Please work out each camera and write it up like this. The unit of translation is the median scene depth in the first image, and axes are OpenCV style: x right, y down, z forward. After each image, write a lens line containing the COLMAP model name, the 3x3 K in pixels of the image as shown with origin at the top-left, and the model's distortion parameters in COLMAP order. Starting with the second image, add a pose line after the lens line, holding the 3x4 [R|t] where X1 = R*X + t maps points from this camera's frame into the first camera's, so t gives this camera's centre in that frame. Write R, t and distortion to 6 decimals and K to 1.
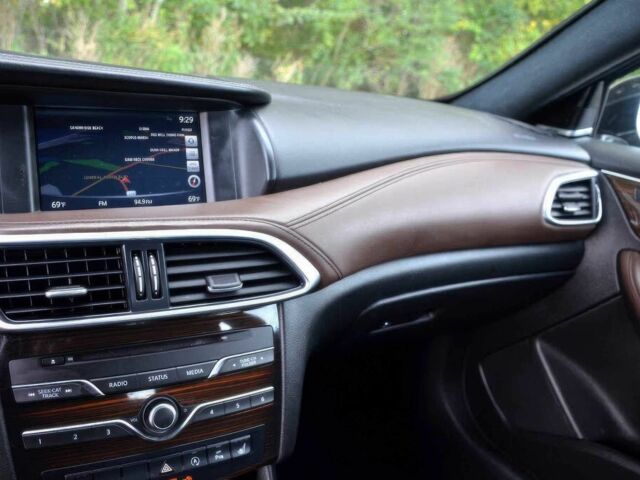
lens RADIAL K [[560.1, 0, 320.0], [0, 560.1, 240.0], [0, 0, 1]] dist [-0.128727, 0.008525]
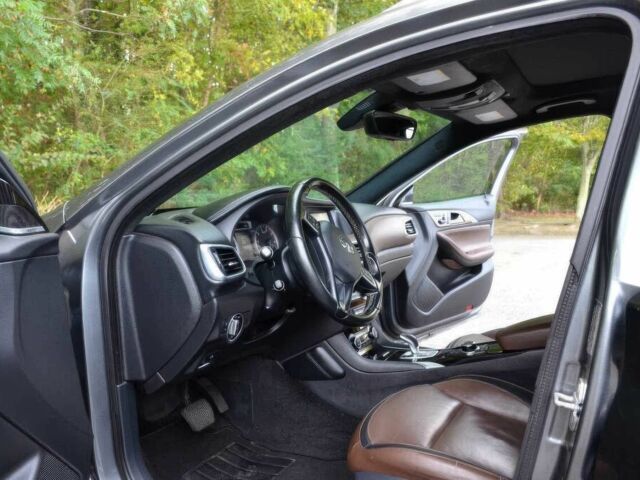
lens RADIAL K [[560.1, 0, 320.0], [0, 560.1, 240.0], [0, 0, 1]] dist [-0.128727, 0.008525]
pose [[0.852746, -0.167529, 0.494731, -1.263272], [0.262208, 0.956475, -0.128069, 0.217260], [-0.451742, 0.238933, 0.859558, -1.152029]]
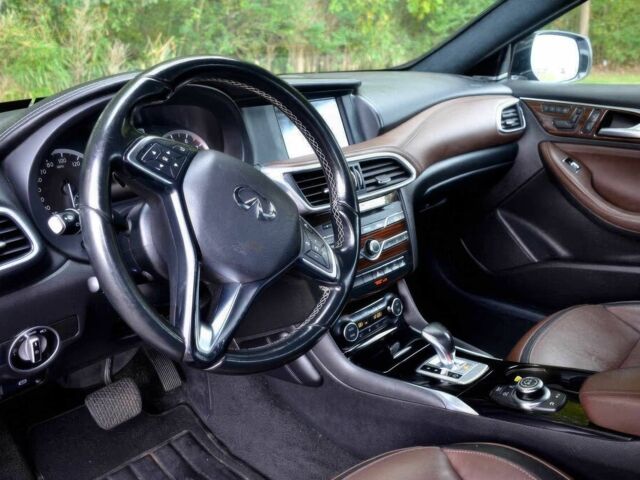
lens RADIAL K [[588.8, 0, 320.0], [0, 588.8, 240.0], [0, 0, 1]] dist [-0.183026, 0.170663]
pose [[0.959500, -0.200257, 0.198133, -0.516178], [0.189962, 0.979302, 0.069869, 0.060934], [-0.208023, -0.029402, 0.977682, -0.622378]]
